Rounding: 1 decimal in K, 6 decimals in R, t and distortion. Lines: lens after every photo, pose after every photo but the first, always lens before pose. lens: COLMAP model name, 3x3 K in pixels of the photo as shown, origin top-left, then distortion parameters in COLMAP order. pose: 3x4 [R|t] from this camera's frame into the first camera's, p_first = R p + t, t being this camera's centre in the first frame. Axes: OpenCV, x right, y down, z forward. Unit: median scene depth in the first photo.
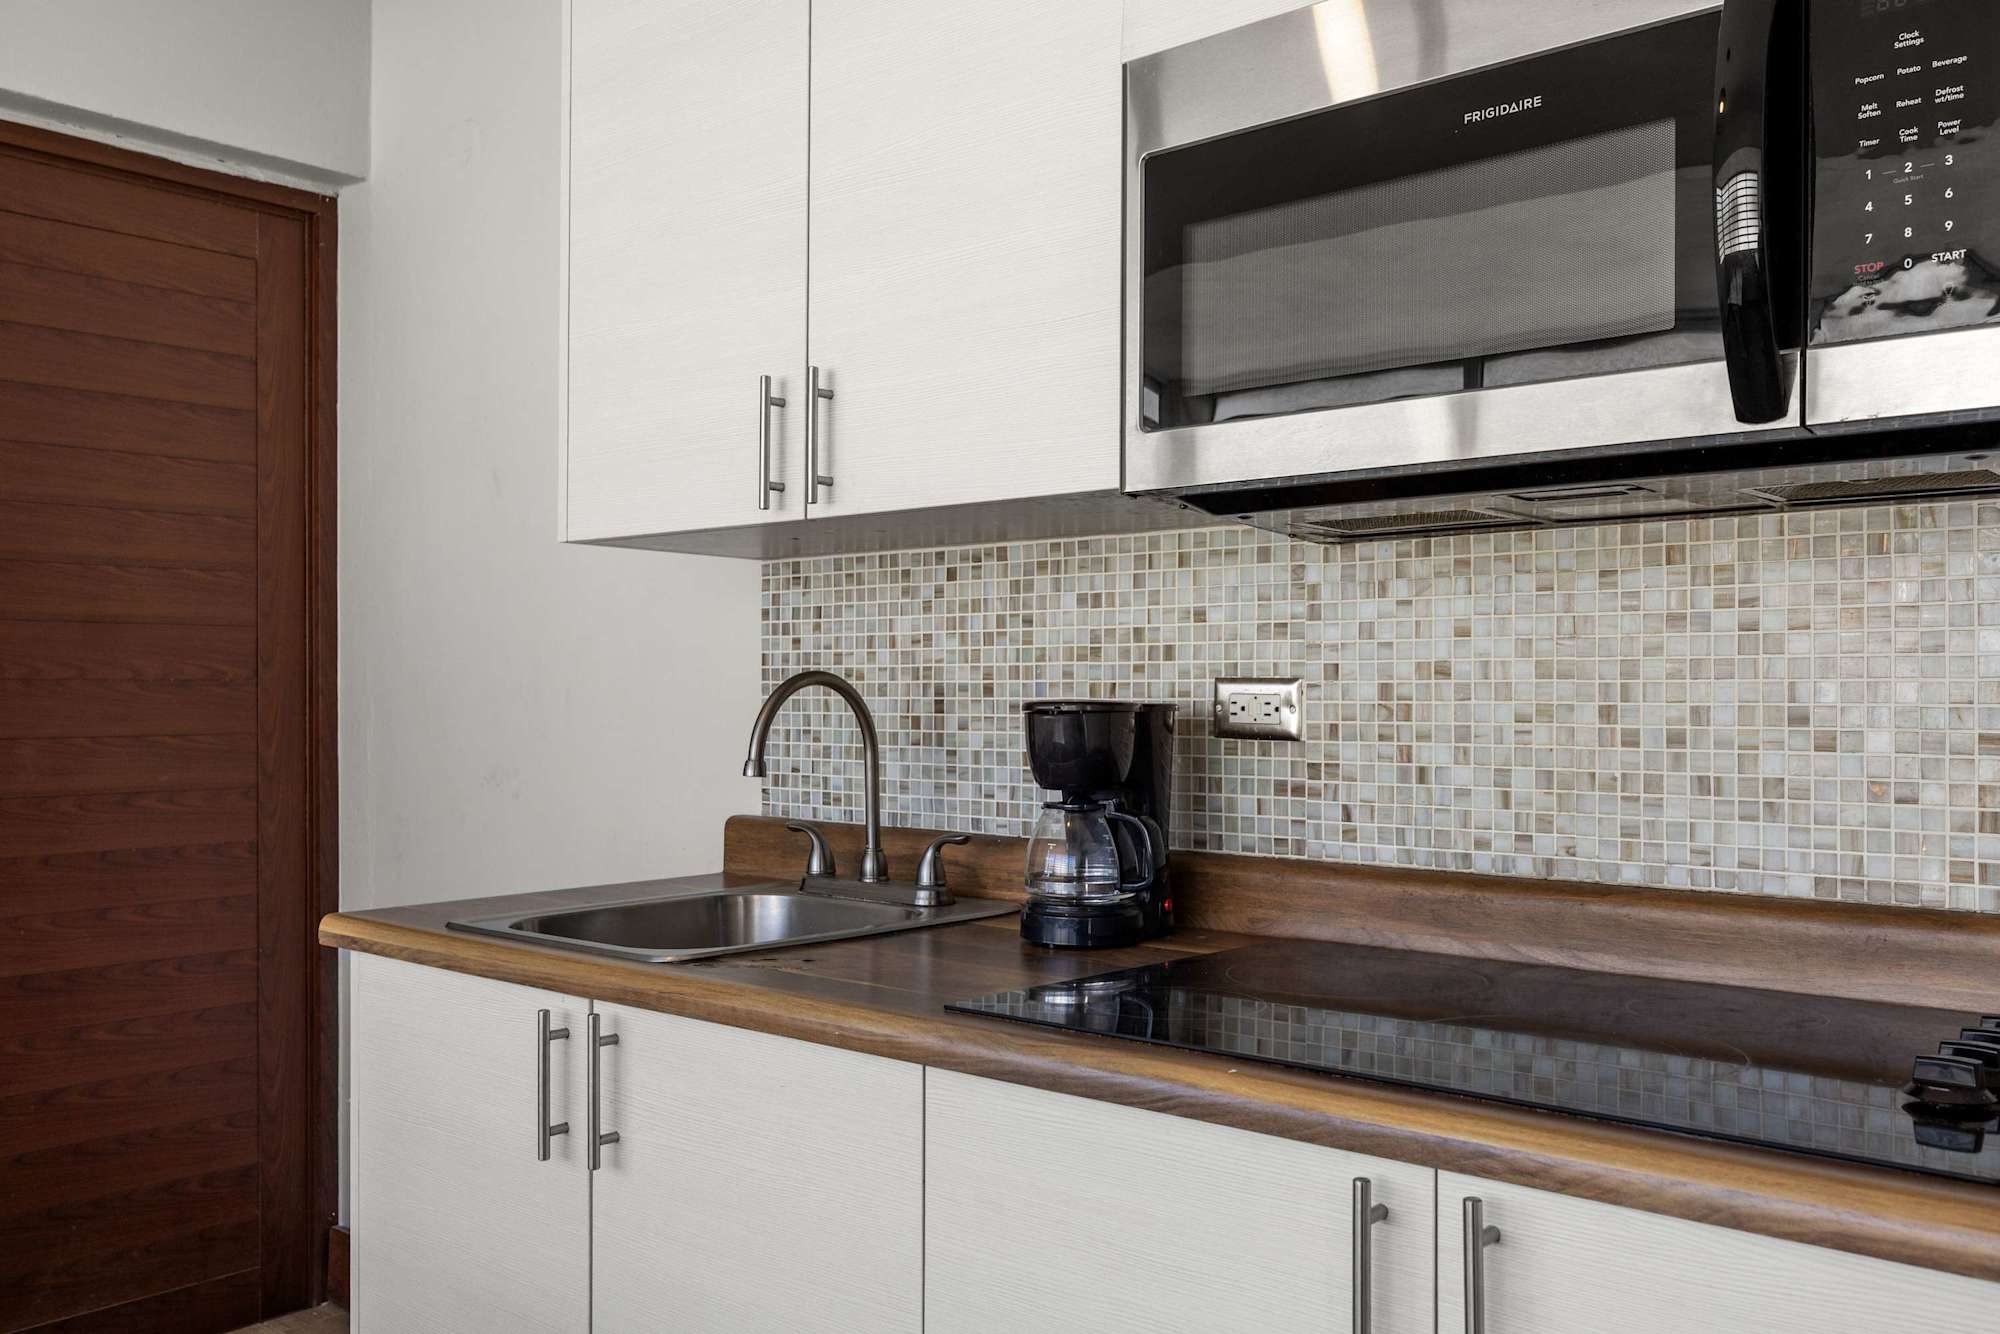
lens RADIAL K [[1667.7, 0, 1016.1], [0, 1667.7, 678.8], [0, 0, 1]] dist [0.003409, 0.008570]
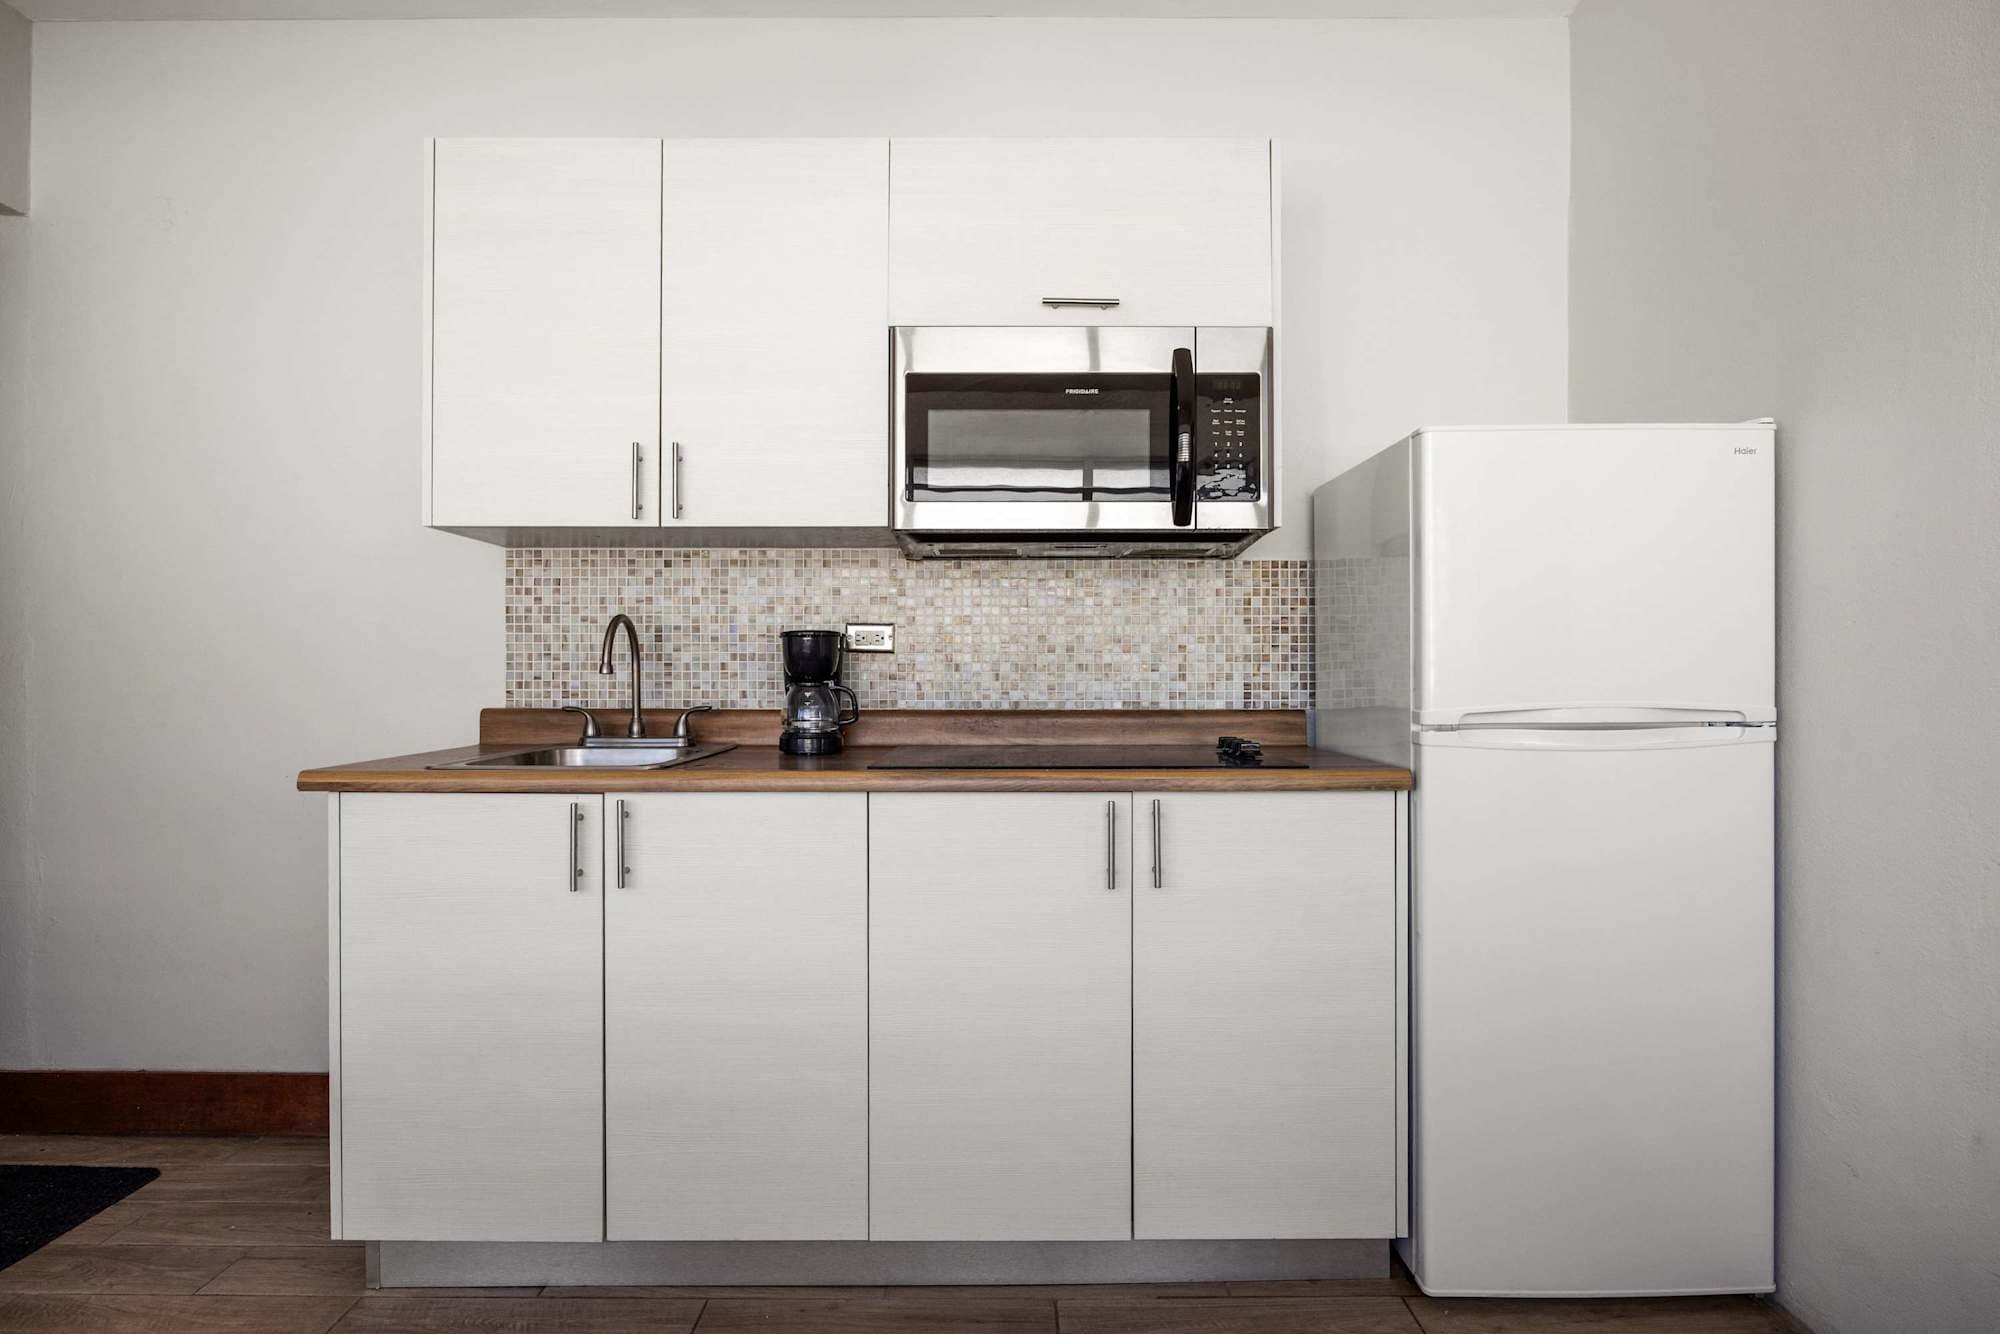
lens RADIAL K [[1012.7, 0, 993.4], [0, 1012.7, 666.1], [0, 0, 1]] dist [-0.010089, 0.000184]
pose [[0.759884, 0.000572, 0.650059, -0.591547], [-0.004929, 0.999976, 0.004881, 0.048831], [-0.650040, -0.006913, 0.759868, -0.053318]]
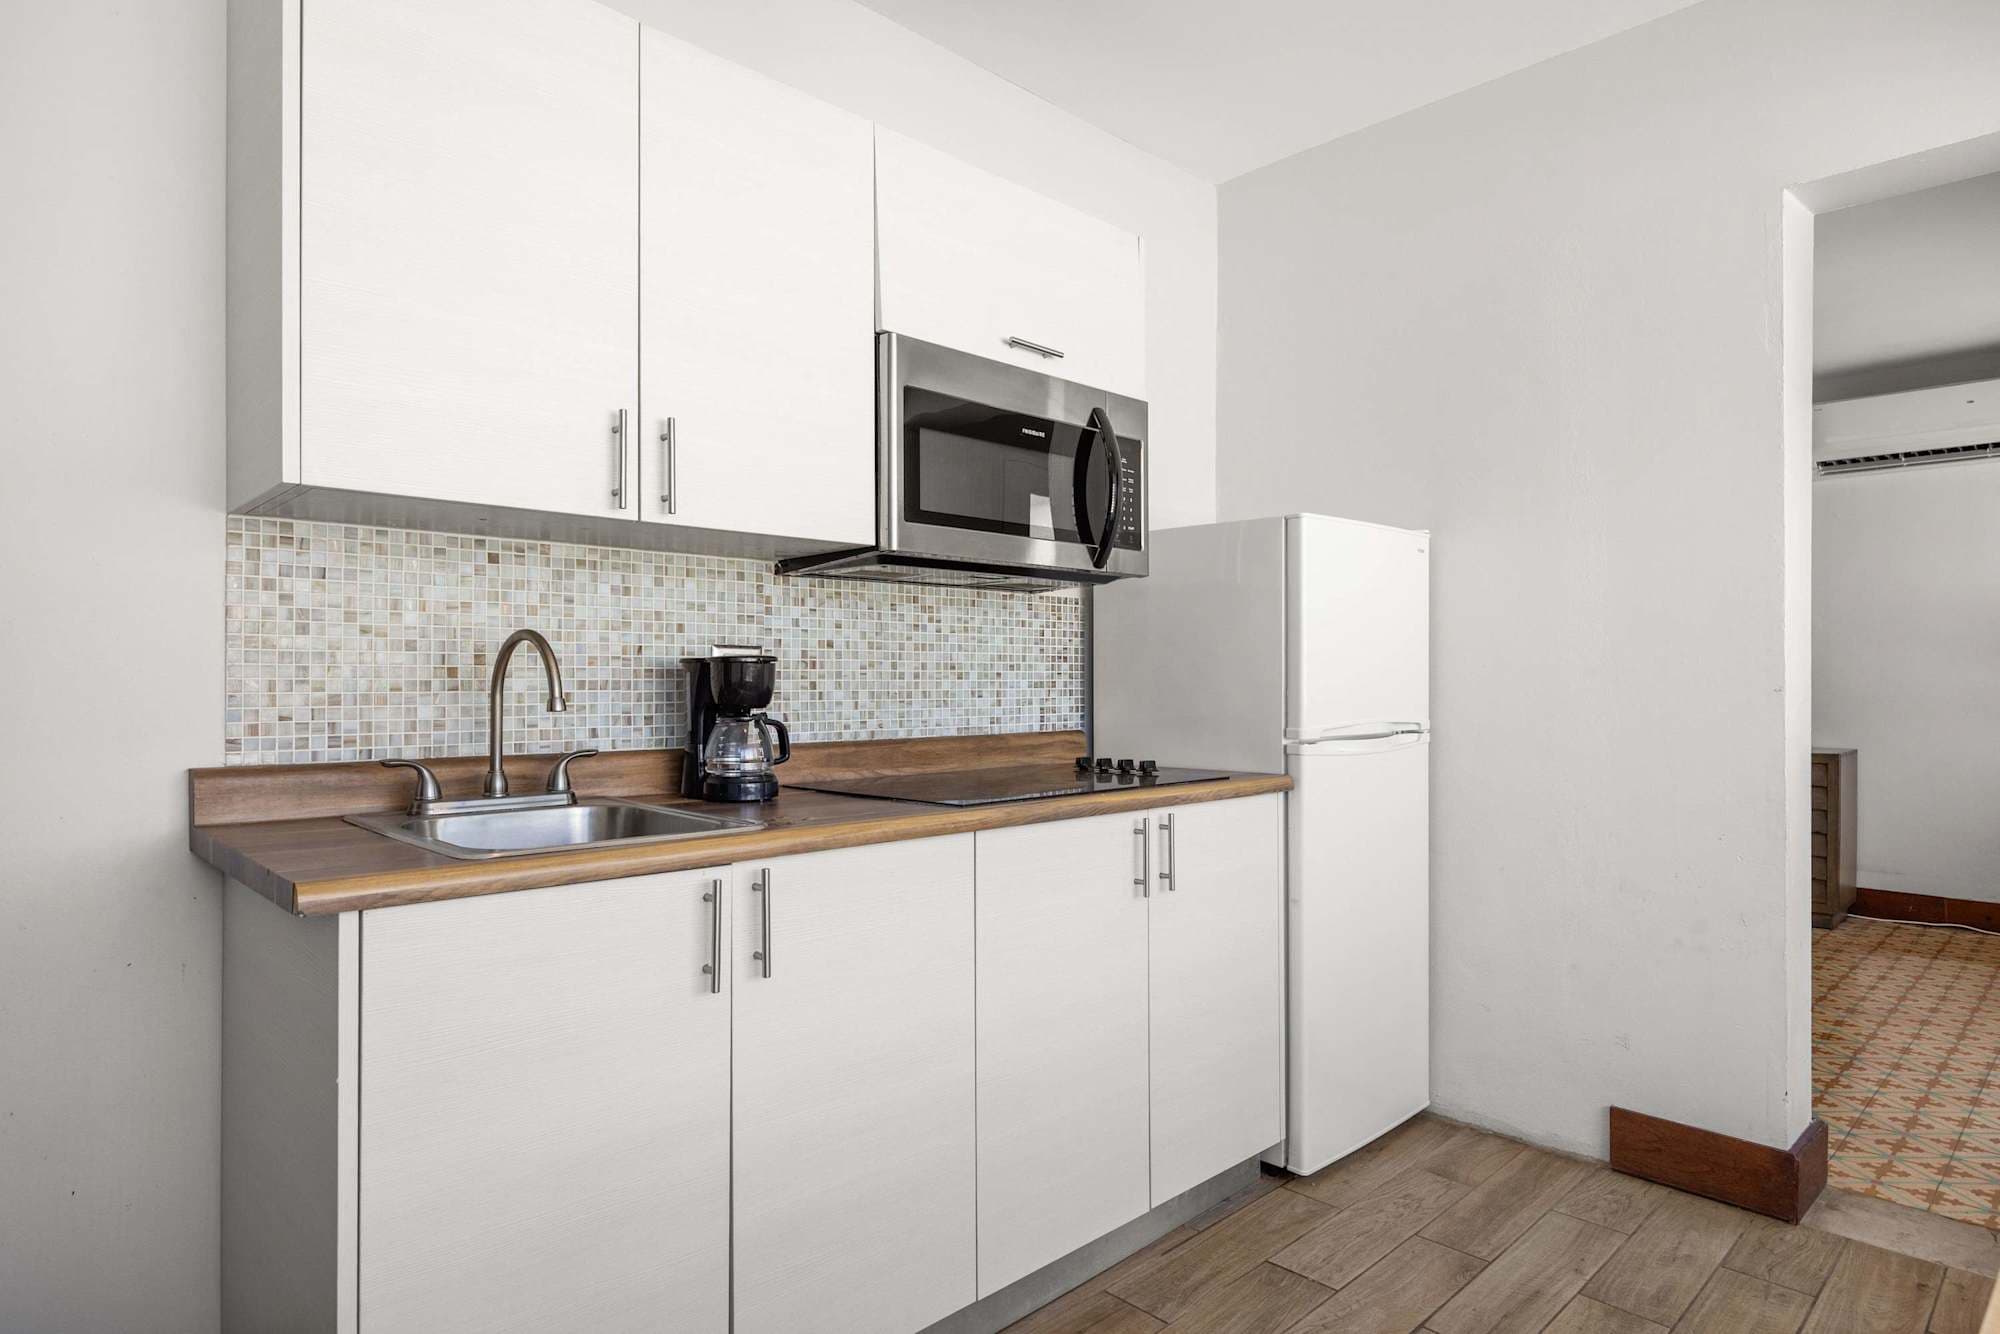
lens RADIAL K [[1125.5, 0, 995.8], [0, 1125.5, 672.5], [0, 0, 1]] dist [0.003652, 0.001213]
pose [[0.098756, 0.004892, 0.995100, -1.089324], [-0.009344, 0.999948, -0.003988, 0.032813], [-0.995068, -0.008905, 0.098796, 0.650802]]
